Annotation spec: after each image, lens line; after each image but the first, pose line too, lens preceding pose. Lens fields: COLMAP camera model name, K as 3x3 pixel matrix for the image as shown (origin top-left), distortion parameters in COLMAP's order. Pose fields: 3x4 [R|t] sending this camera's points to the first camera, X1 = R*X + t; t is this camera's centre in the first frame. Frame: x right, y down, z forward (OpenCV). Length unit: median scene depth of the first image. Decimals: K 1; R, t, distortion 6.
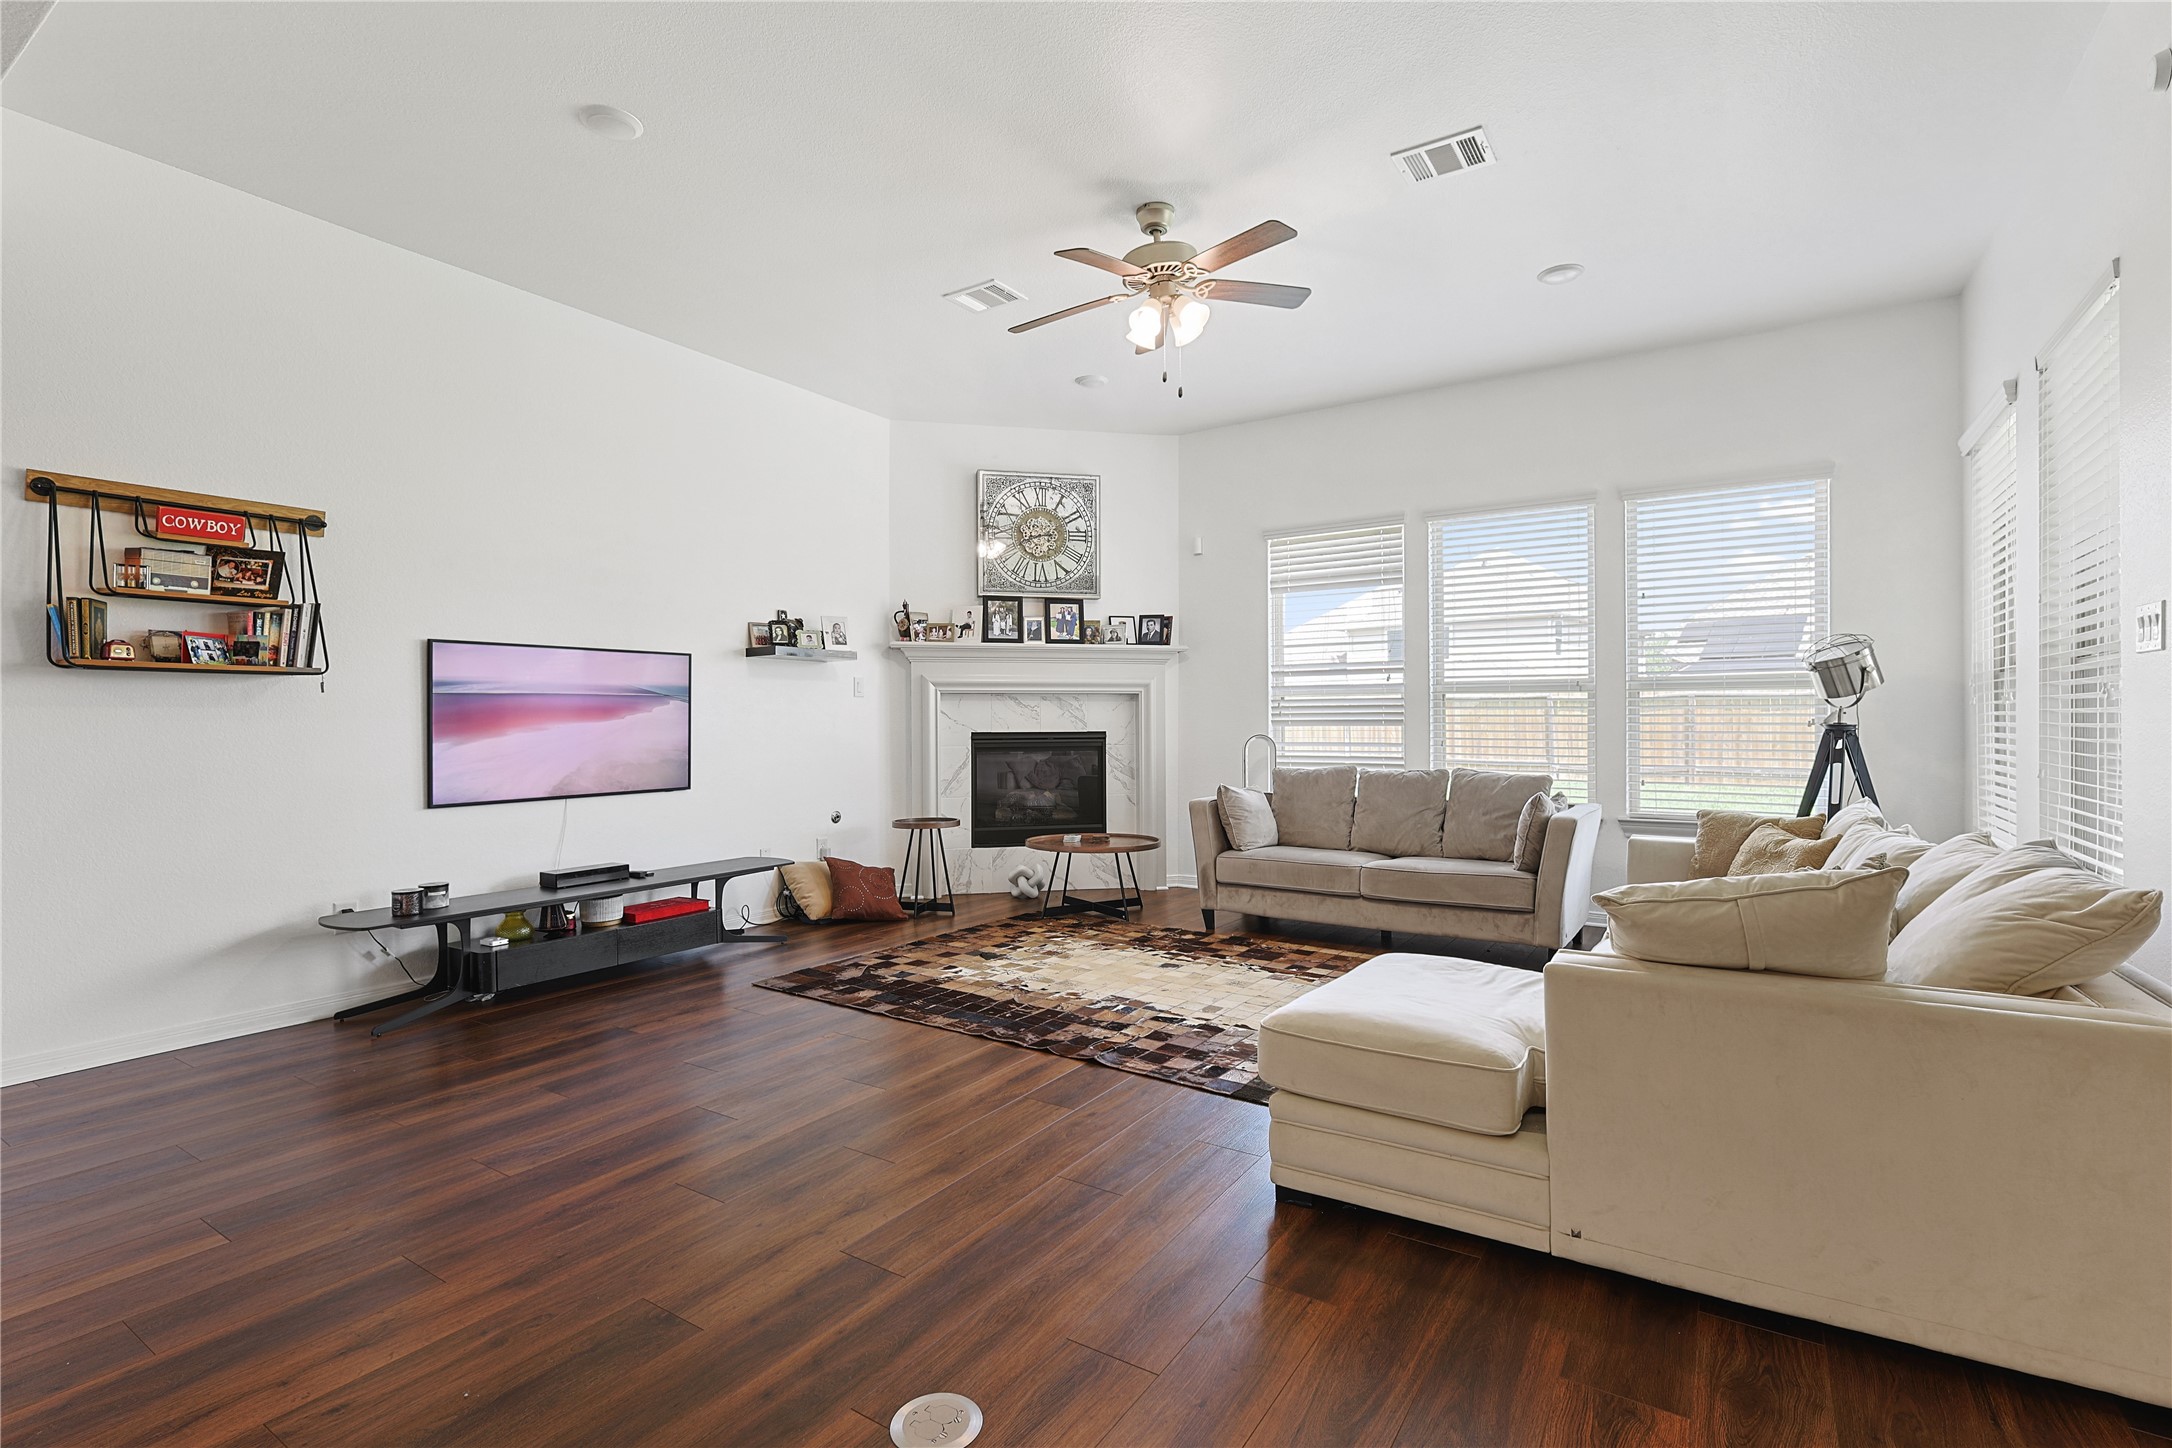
lens RADIAL K [[997.7, 0, 1083.0], [0, 997.7, 715.7], [0, 0, 1]] dist [0.002387, -0.000440]
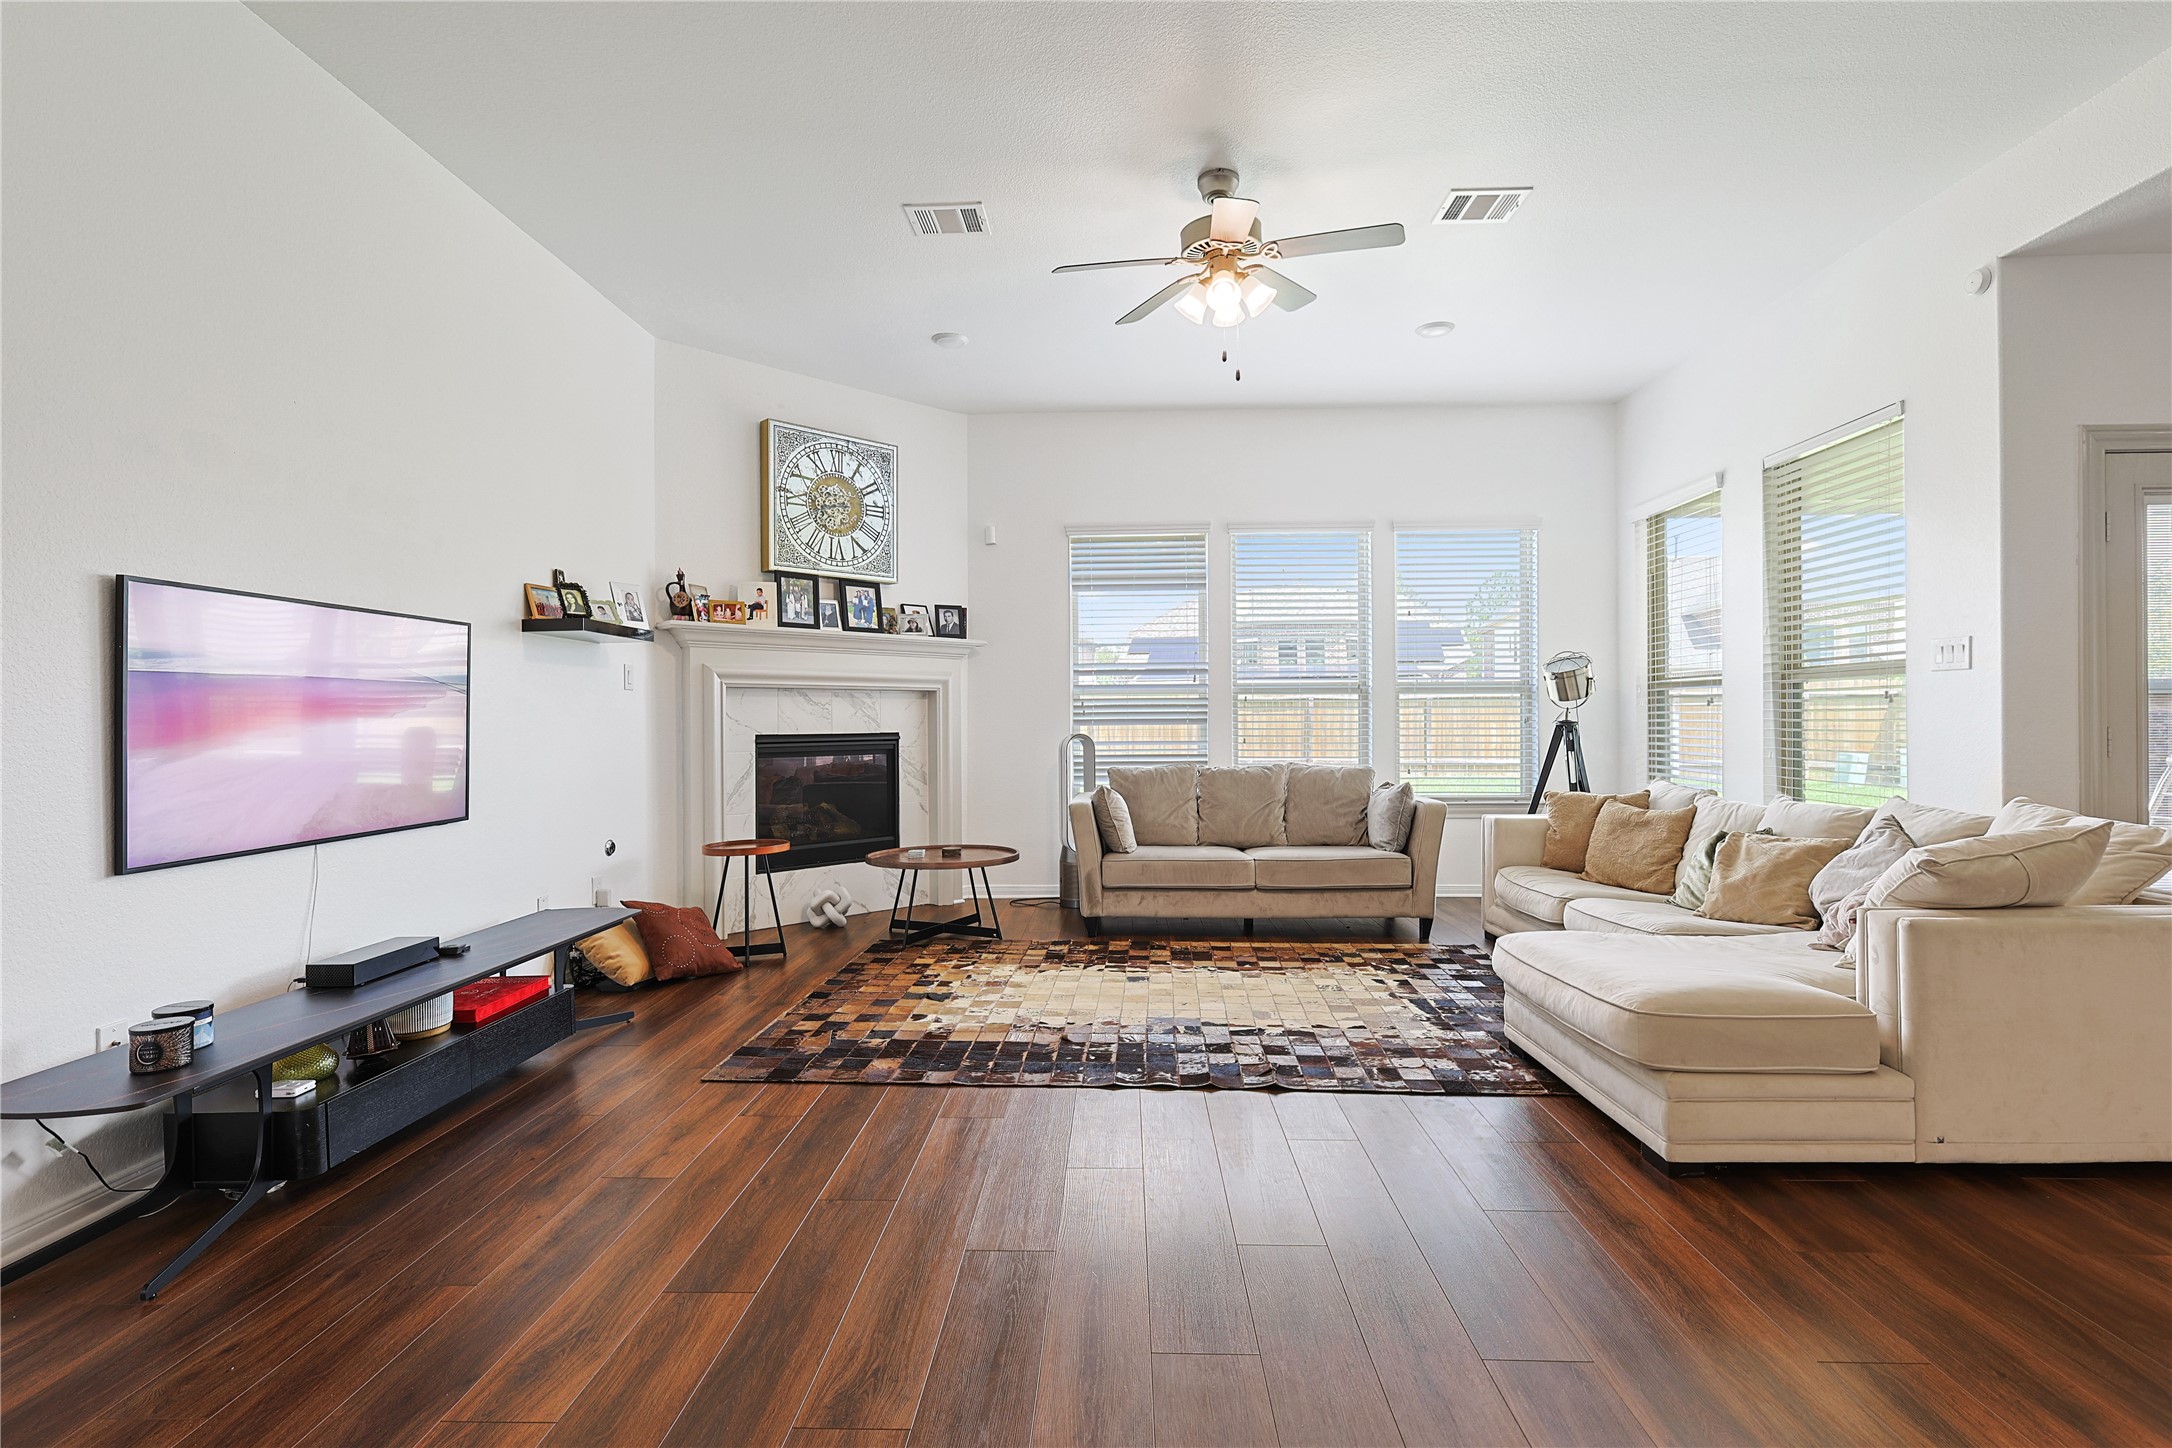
lens RADIAL K [[997.7, 0, 1084.5], [0, 997.7, 718.6], [0, 0, 1]] dist [0.002387, -0.000440]
pose [[0.856429, -0.000527, 0.516265, -0.371571], [0.000034, 1.000000, 0.000964, 0.003043], [-0.516265, -0.000808, 0.856429, 0.182951]]
